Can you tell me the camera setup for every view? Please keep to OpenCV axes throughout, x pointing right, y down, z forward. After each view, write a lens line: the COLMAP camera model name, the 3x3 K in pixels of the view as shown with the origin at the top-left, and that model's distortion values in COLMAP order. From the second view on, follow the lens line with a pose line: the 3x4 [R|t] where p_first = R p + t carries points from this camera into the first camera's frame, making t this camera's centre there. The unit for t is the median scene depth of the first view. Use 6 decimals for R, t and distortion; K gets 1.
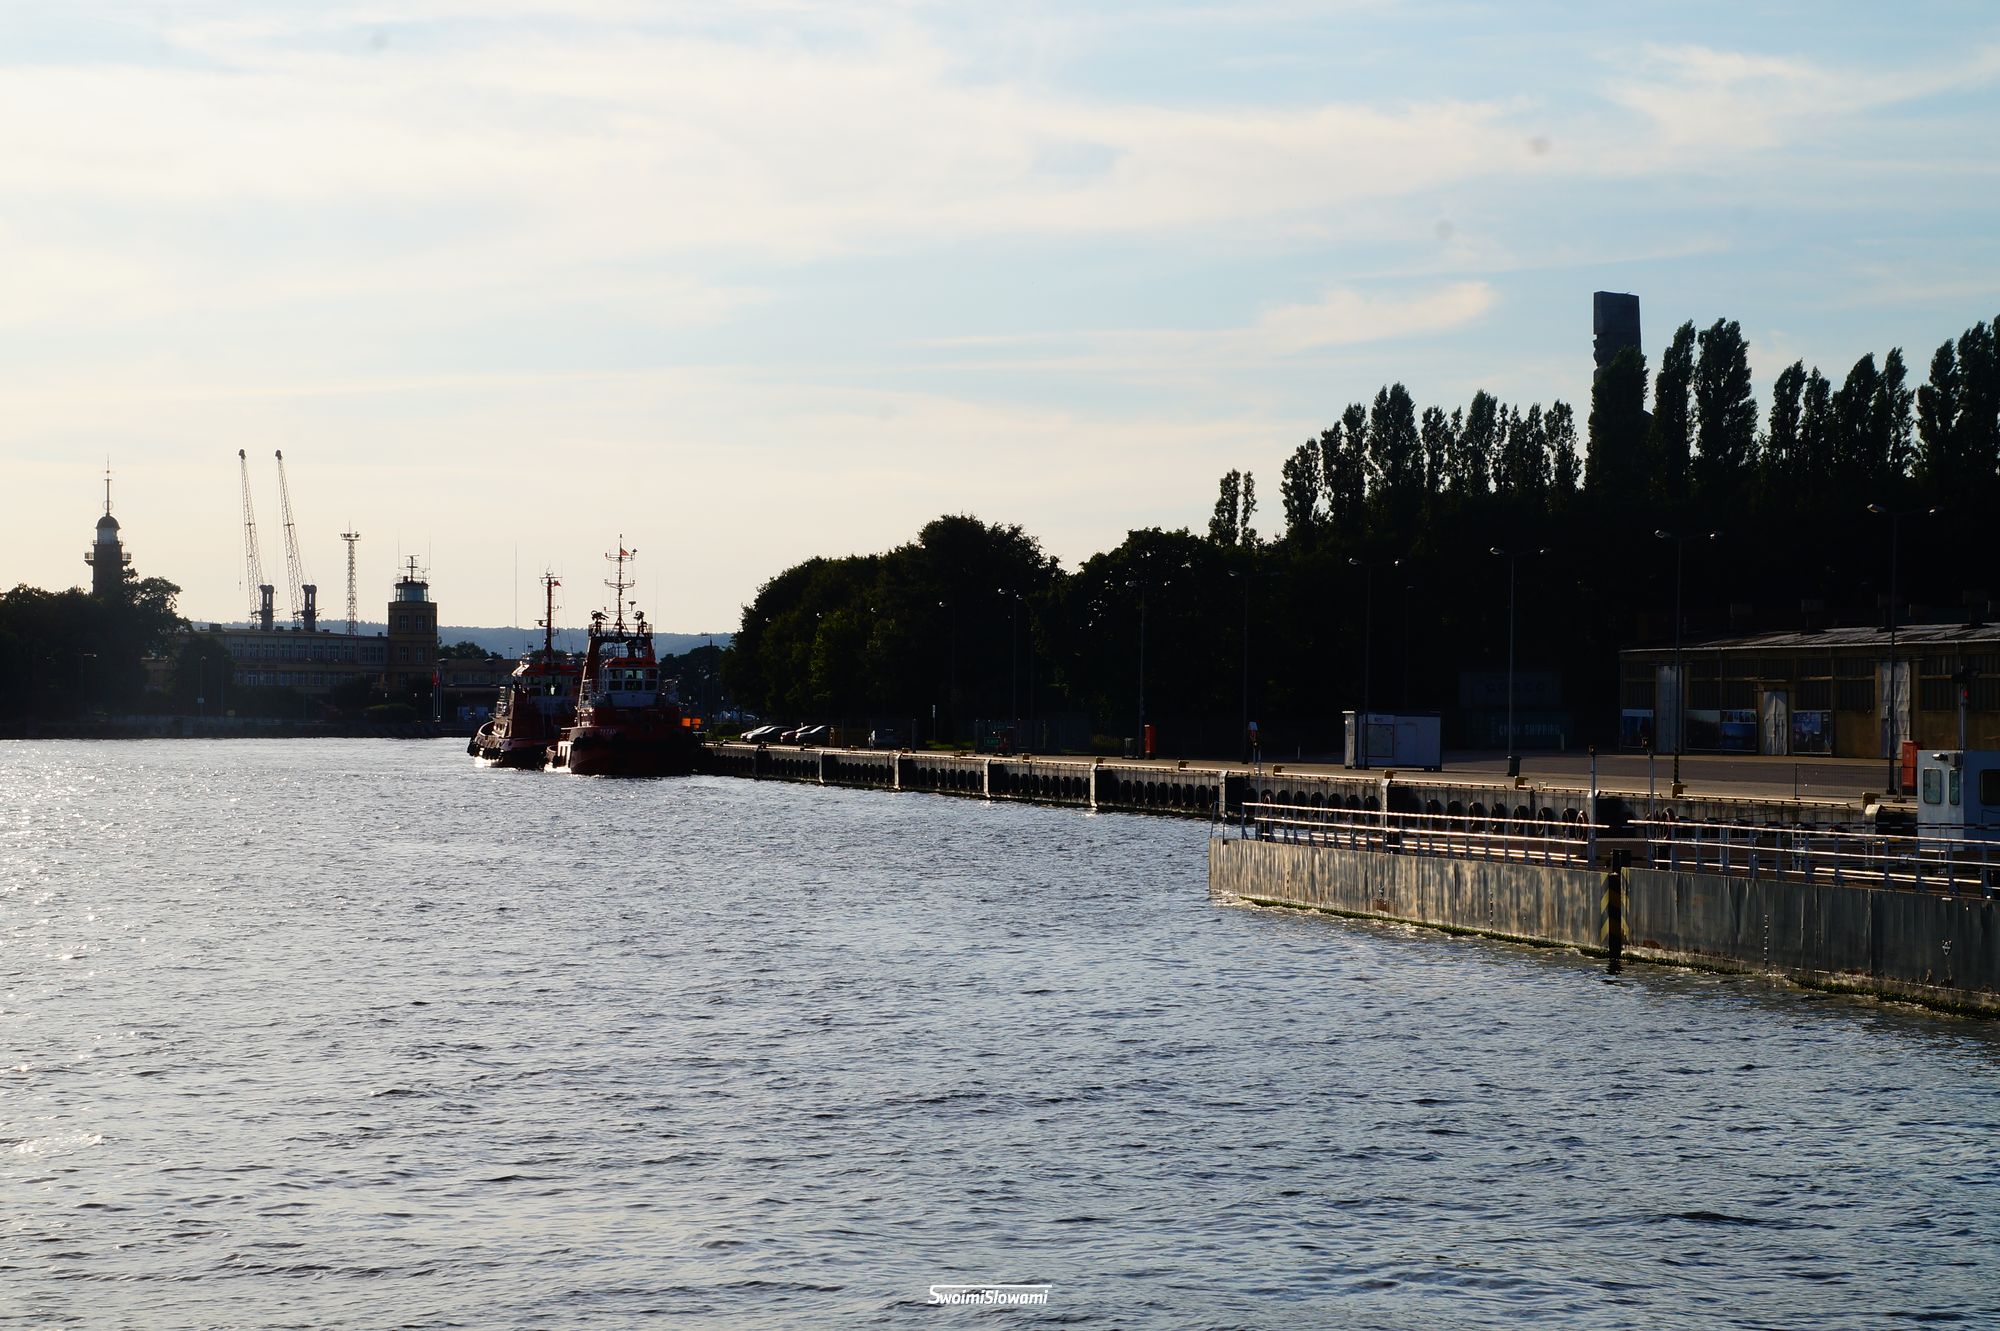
lens RADIAL K [[5143.0, 0, 1001.6], [0, 5143.0, 676.6], [0, 0, 1]] dist [0.518594, 0.000000]
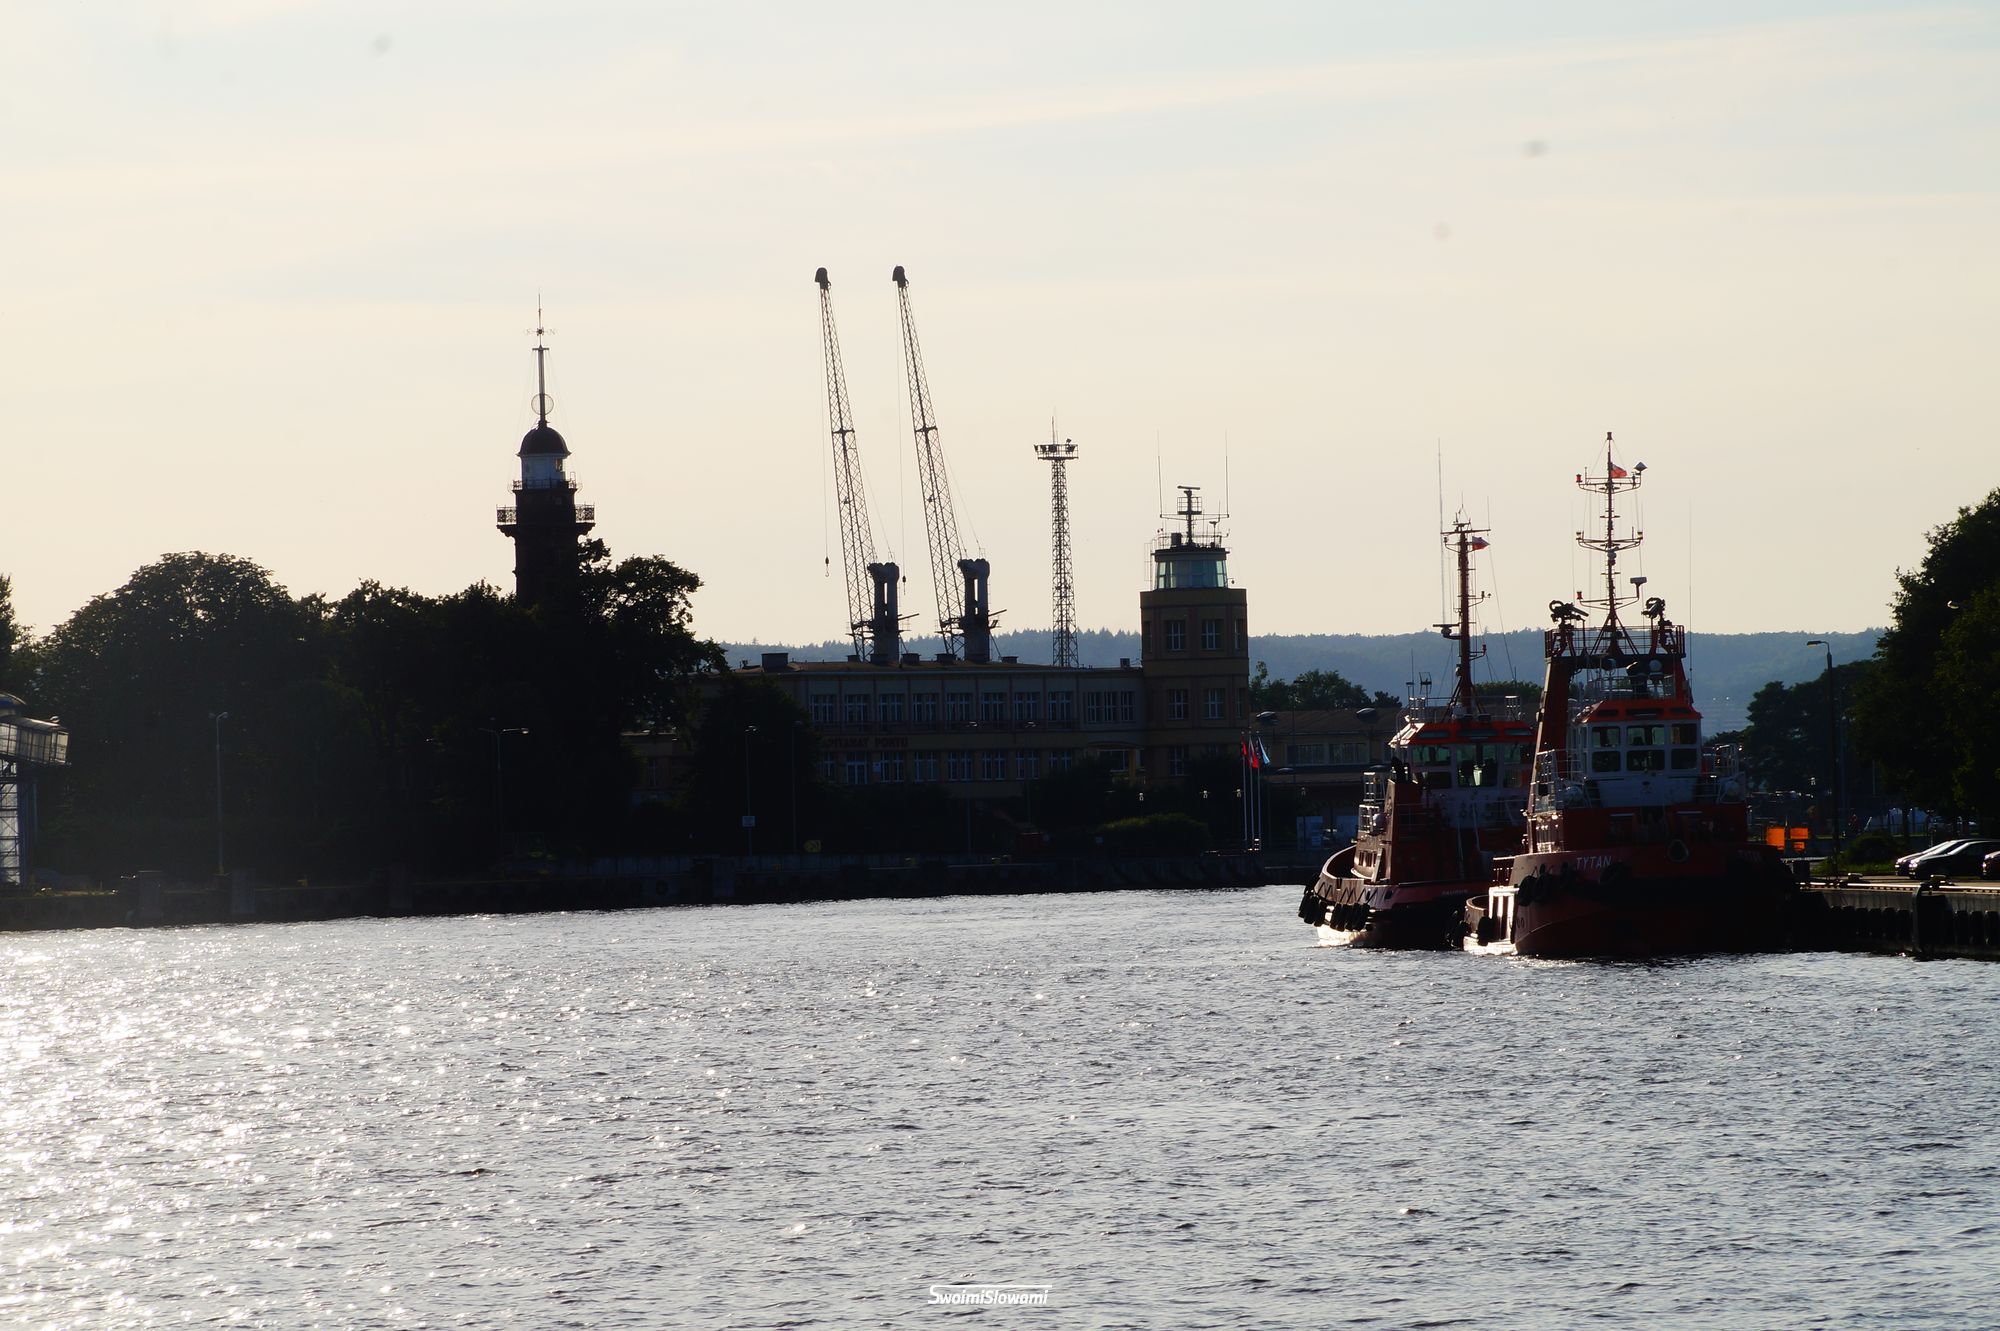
lens RADIAL K [[12901.4, 0, 1000.9], [0, 12901.4, 665.5], [0, 0, 1]] dist [1.743829, 0.000000]
pose [[0.989696, -0.035432, -0.138731, 0.027123], [0.034927, 0.999371, -0.006072, -0.001445], [0.138859, 0.001164, 0.990311, -0.127594]]
